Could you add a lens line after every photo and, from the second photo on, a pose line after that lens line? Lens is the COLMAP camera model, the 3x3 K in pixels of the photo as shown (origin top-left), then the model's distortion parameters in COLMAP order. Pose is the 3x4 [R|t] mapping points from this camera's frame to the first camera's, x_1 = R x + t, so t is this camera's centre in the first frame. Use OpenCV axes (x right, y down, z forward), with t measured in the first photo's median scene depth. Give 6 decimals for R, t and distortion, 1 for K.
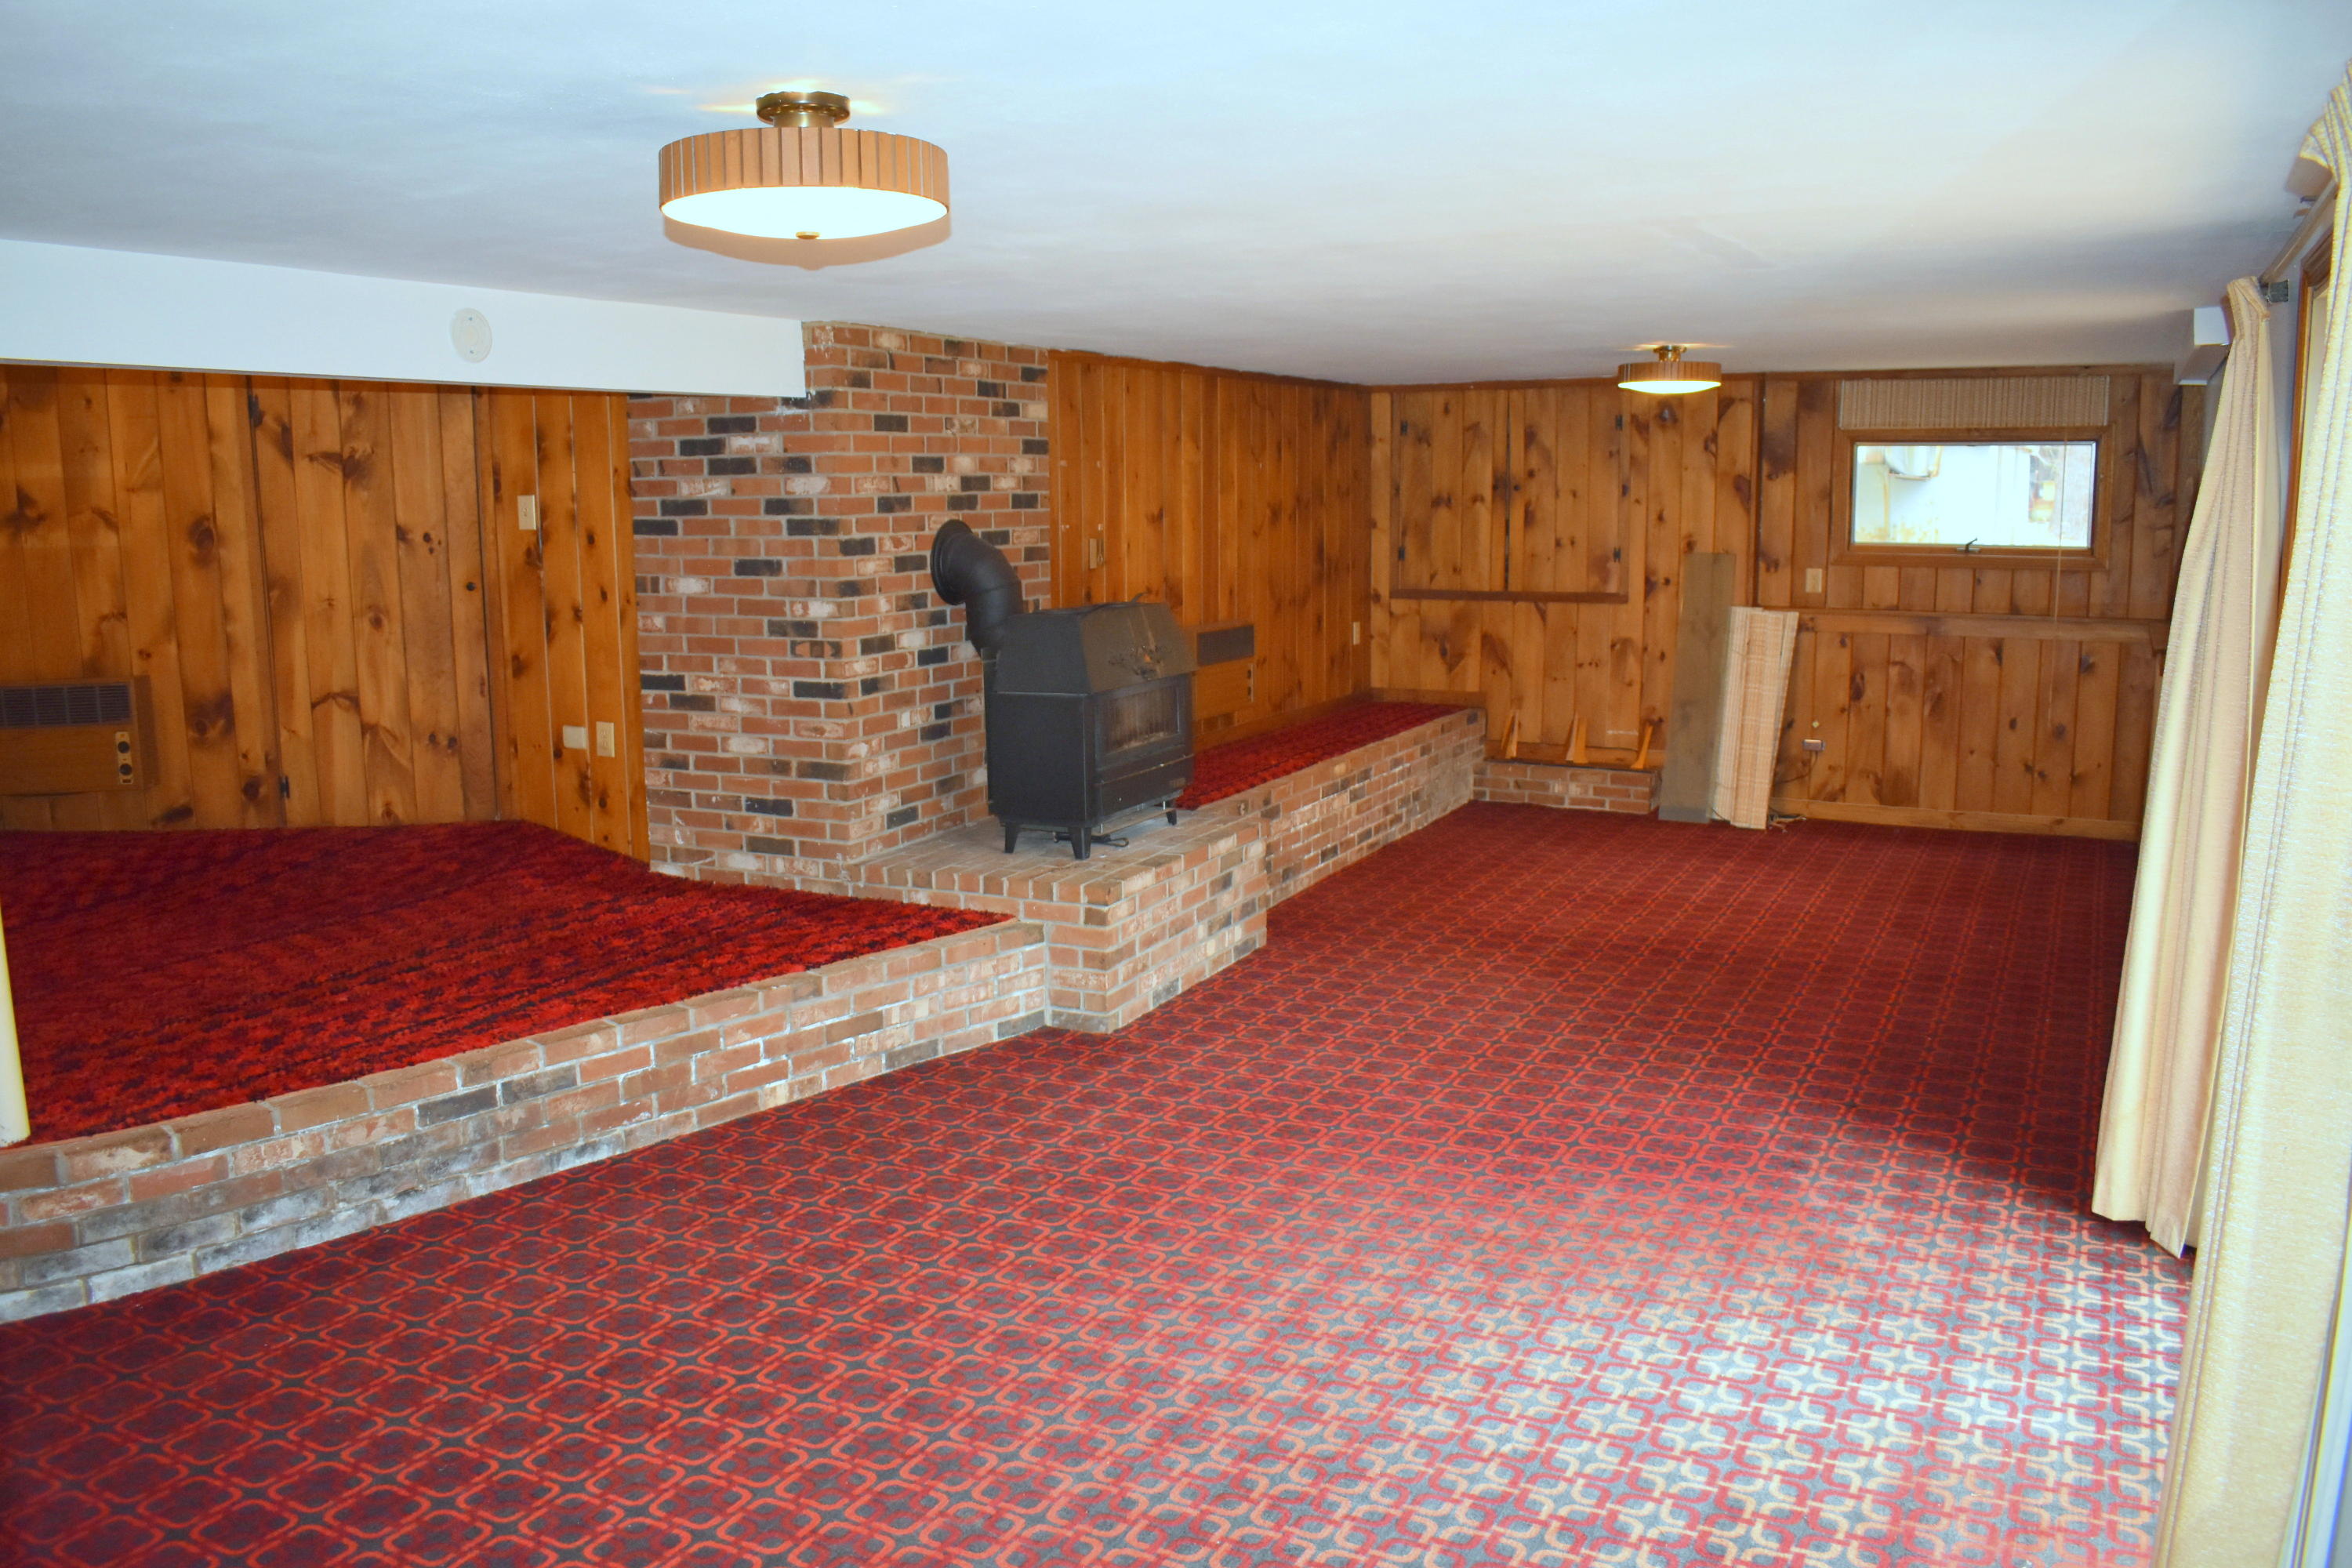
lens RADIAL K [[1868.0, 0, 1176.0], [0, 1868.0, 784.0], [0, 0, 1]] dist [-0.086613, 0.005974]
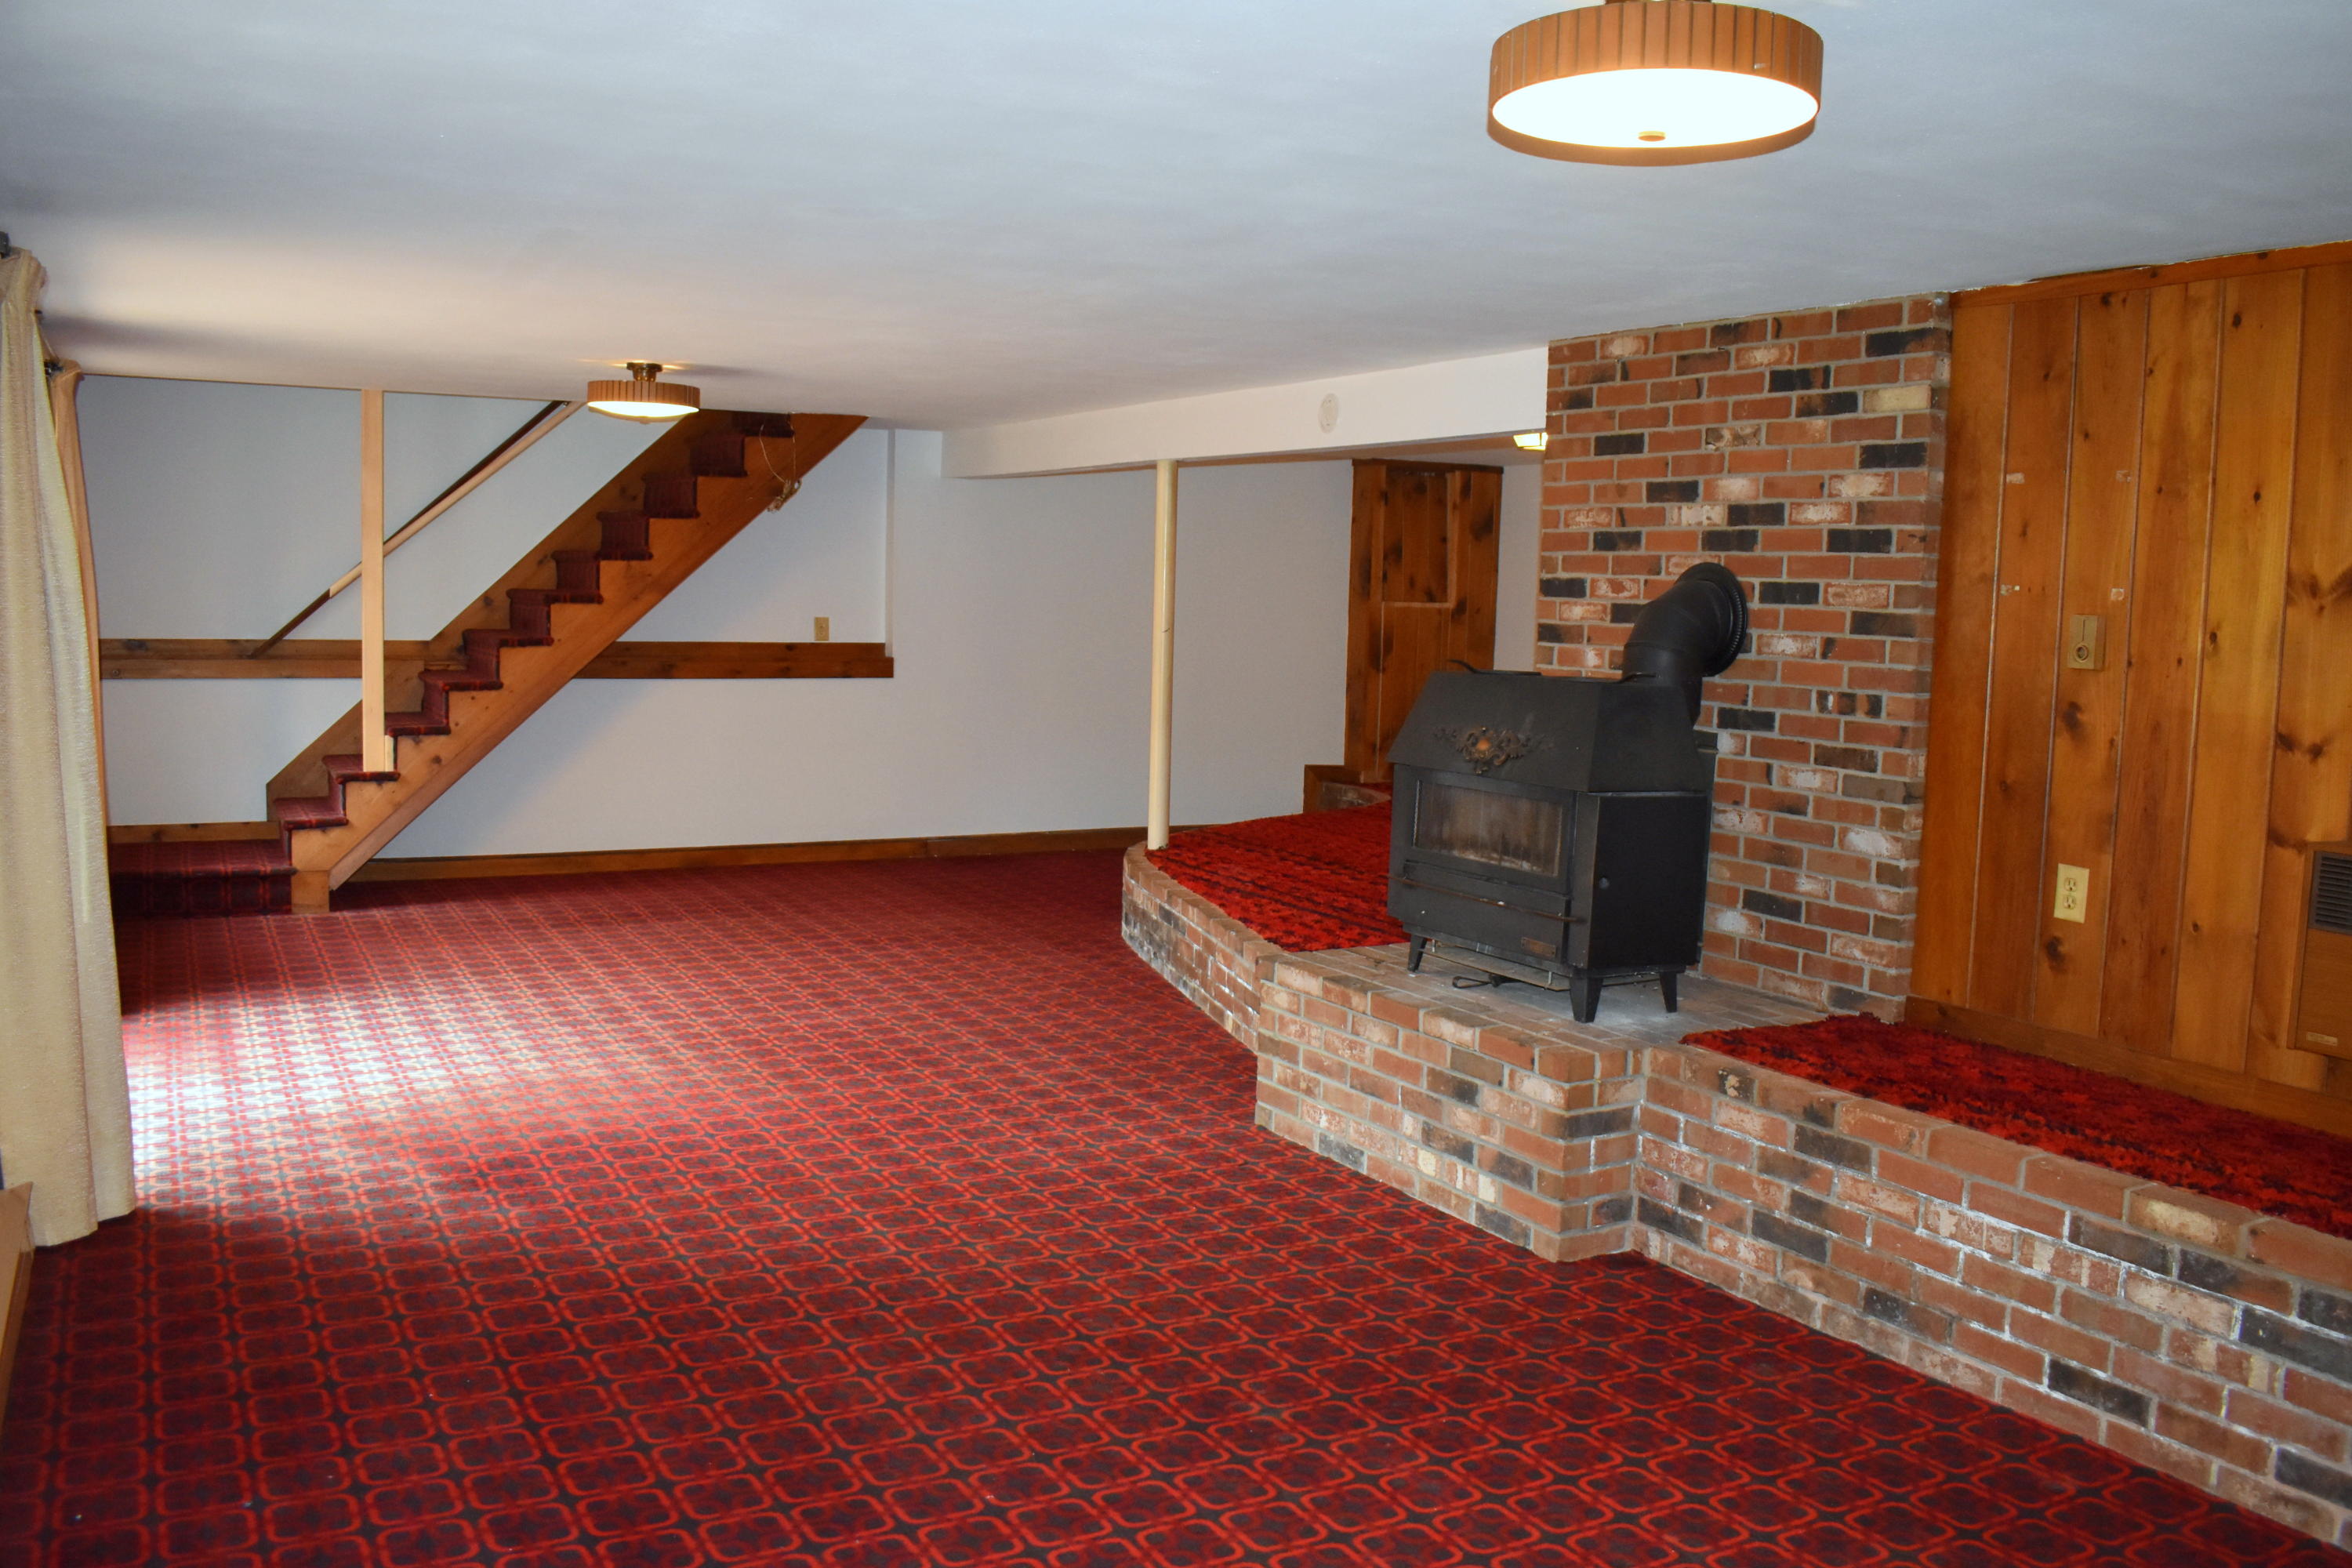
lens RADIAL K [[2030.0, 0, 1176.0], [0, 2030.0, 784.0], [0, 0, 1]] dist [-0.091908, -0.012304]
pose [[-0.579295, 0.070227, -0.812087, 0.714110], [-0.153116, 0.969171, 0.193035, -0.191107], [0.800608, 0.236168, -0.550683, 1.380642]]
